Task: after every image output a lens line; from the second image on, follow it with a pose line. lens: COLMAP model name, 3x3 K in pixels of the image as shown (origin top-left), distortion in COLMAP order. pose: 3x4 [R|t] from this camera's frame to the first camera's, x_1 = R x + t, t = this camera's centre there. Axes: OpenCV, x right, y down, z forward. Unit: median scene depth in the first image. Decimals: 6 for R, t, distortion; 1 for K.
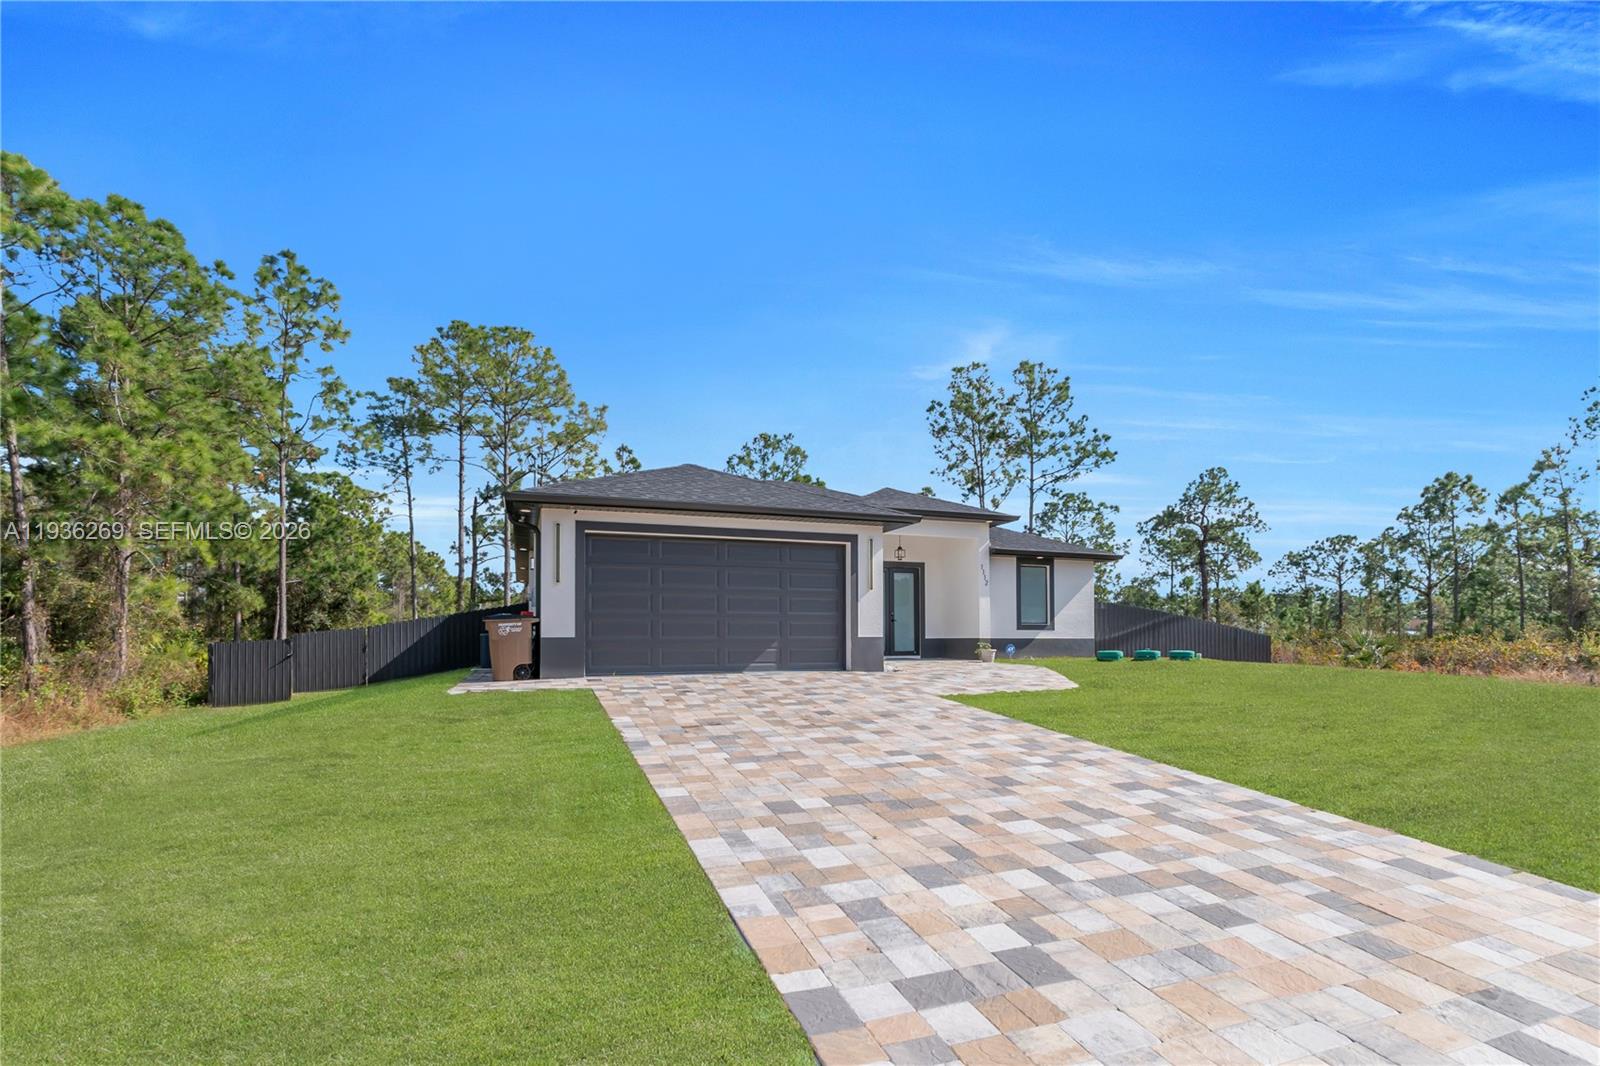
lens RADIAL K [[771.5, 0, 814.1], [0, 771.5, 610.0], [0, 0, 1]] dist [0.010072, -0.000194]
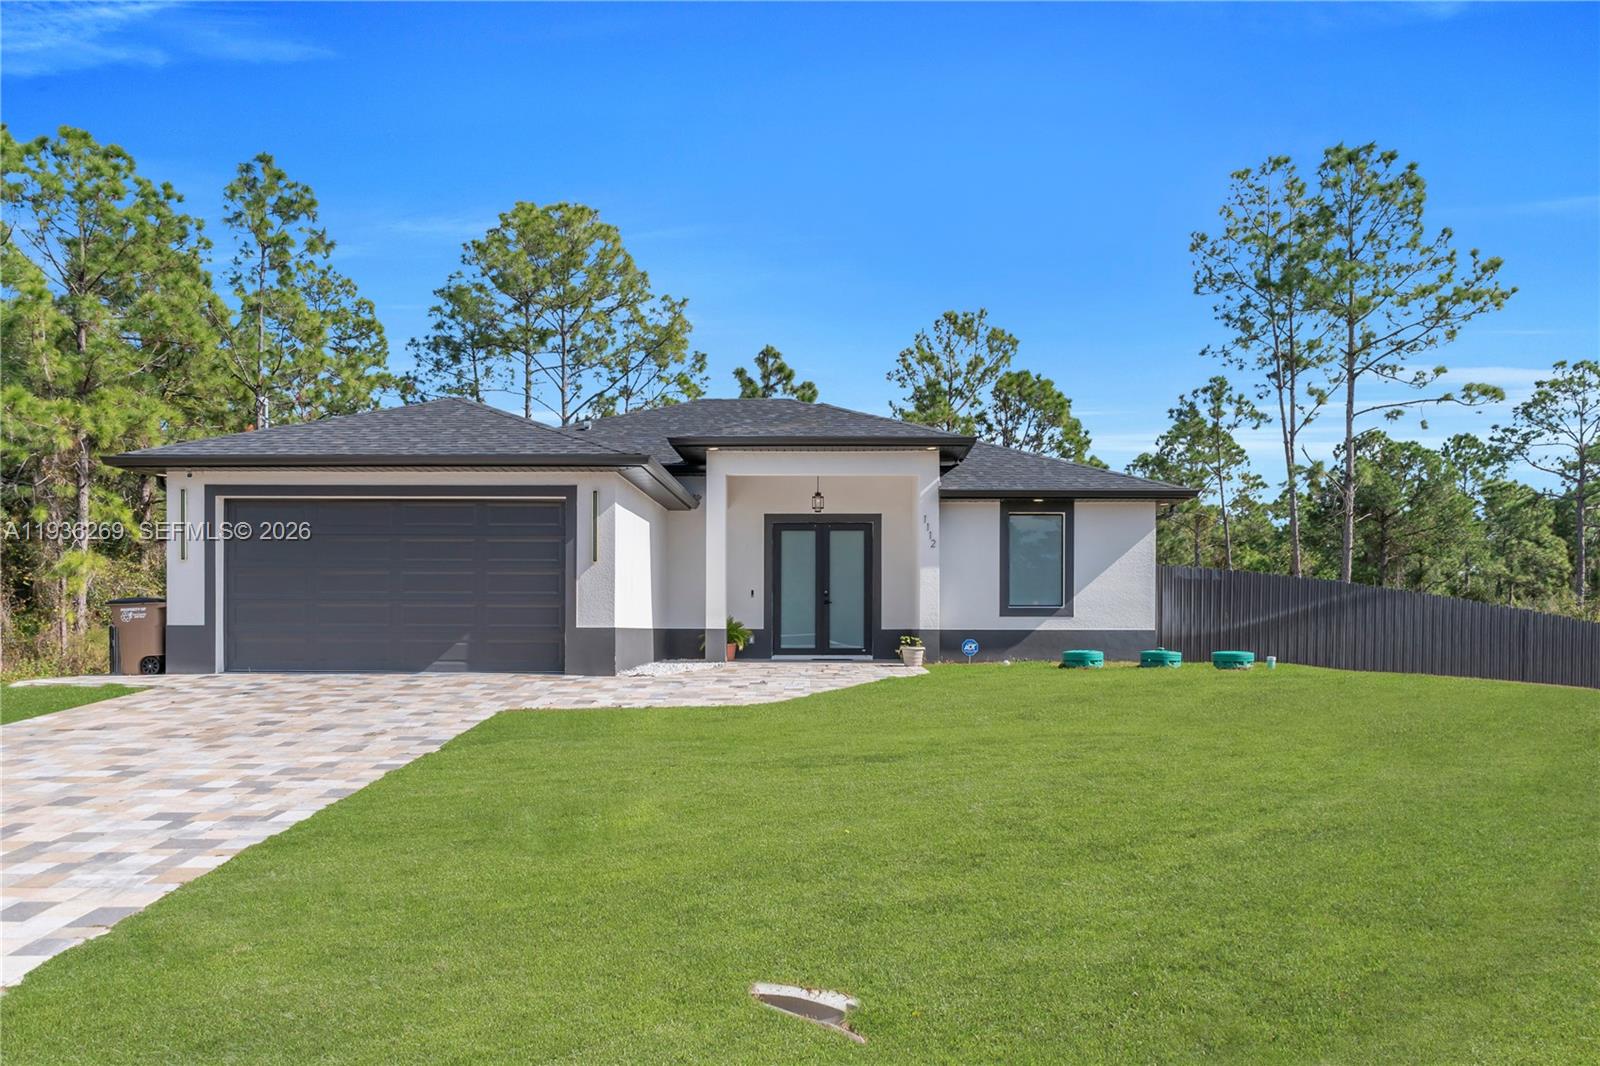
lens RADIAL K [[1191.2, 0, 802.5], [0, 1191.2, 629.7], [0, 0, 1]] dist [0.005650, -0.011601]
pose [[0.928286, 0.004209, -0.371842, 0.419000], [0.010648, 0.999225, 0.037892, -0.001527], [0.371714, -0.039134, 0.927522, 0.029974]]
